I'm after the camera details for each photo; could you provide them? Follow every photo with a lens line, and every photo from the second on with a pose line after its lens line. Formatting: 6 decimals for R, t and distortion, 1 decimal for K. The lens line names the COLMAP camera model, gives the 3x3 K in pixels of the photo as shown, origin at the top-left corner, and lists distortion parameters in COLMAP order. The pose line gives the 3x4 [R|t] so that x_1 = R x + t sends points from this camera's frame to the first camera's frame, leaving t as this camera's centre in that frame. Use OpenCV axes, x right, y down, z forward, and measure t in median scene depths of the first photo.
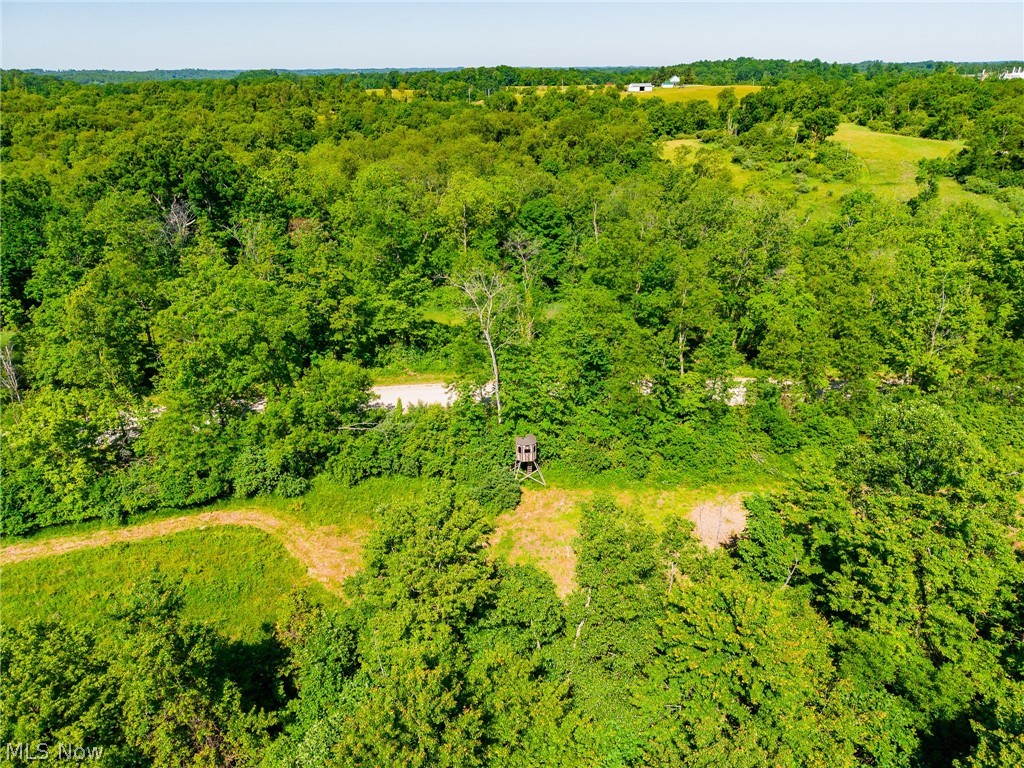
lens RADIAL K [[683.0, 0, 510.0], [0, 683.0, 386.3], [0, 0, 1]] dist [0.044996, -0.053828]
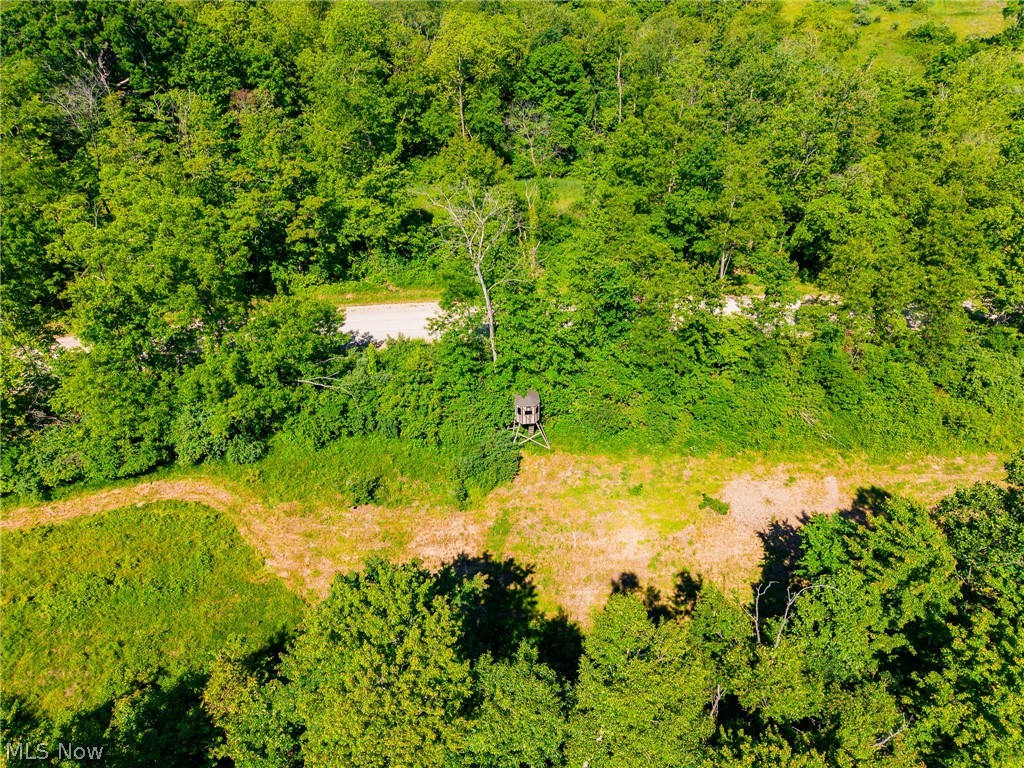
lens RADIAL K [[684.2, 0, 512.0], [0, 684.2, 384.0], [0, 0, 1]] dist [0.012762, -0.007102]
pose [[0.999906, 0.008989, -0.010335, 0.012884], [-0.006405, 0.973816, 0.227248, -0.115830], [0.012107, -0.227160, 0.973782, 0.196210]]
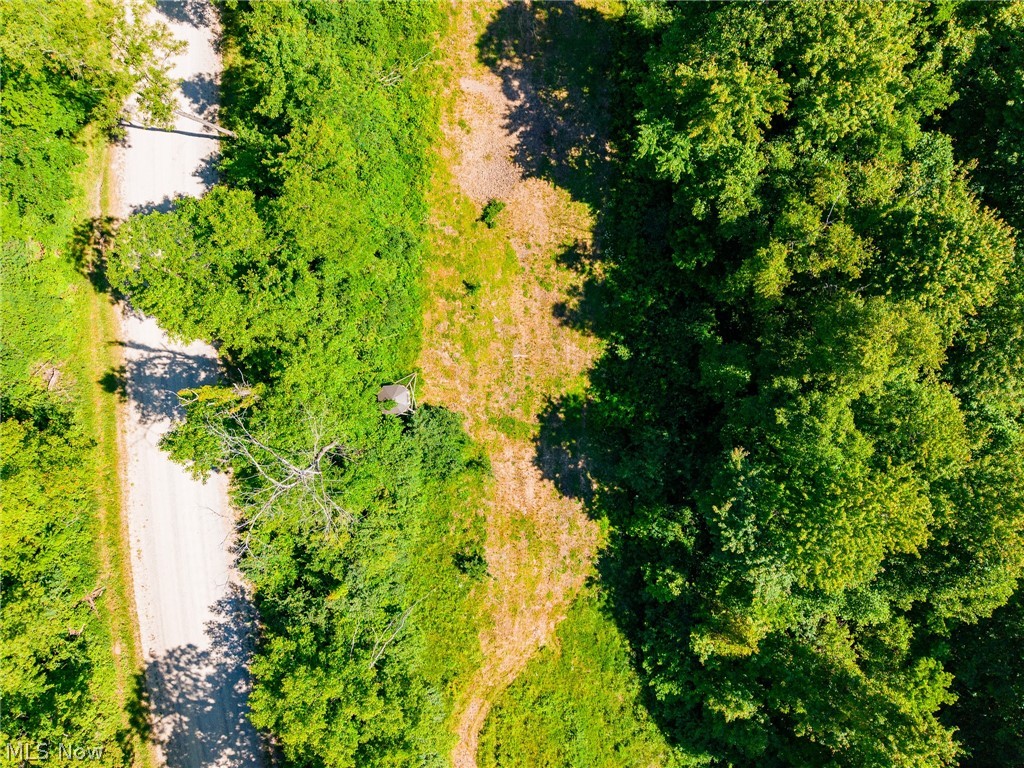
lens RADIAL K [[683.0, 0, 510.0], [0, 683.0, 386.3], [0, 0, 1]] dist [0.044996, -0.053828]
pose [[0.031677, -0.999482, 0.005726, 0.034702], [0.401597, 0.017973, 0.915640, -0.489664], [-0.915268, -0.026705, 0.401959, 0.572190]]
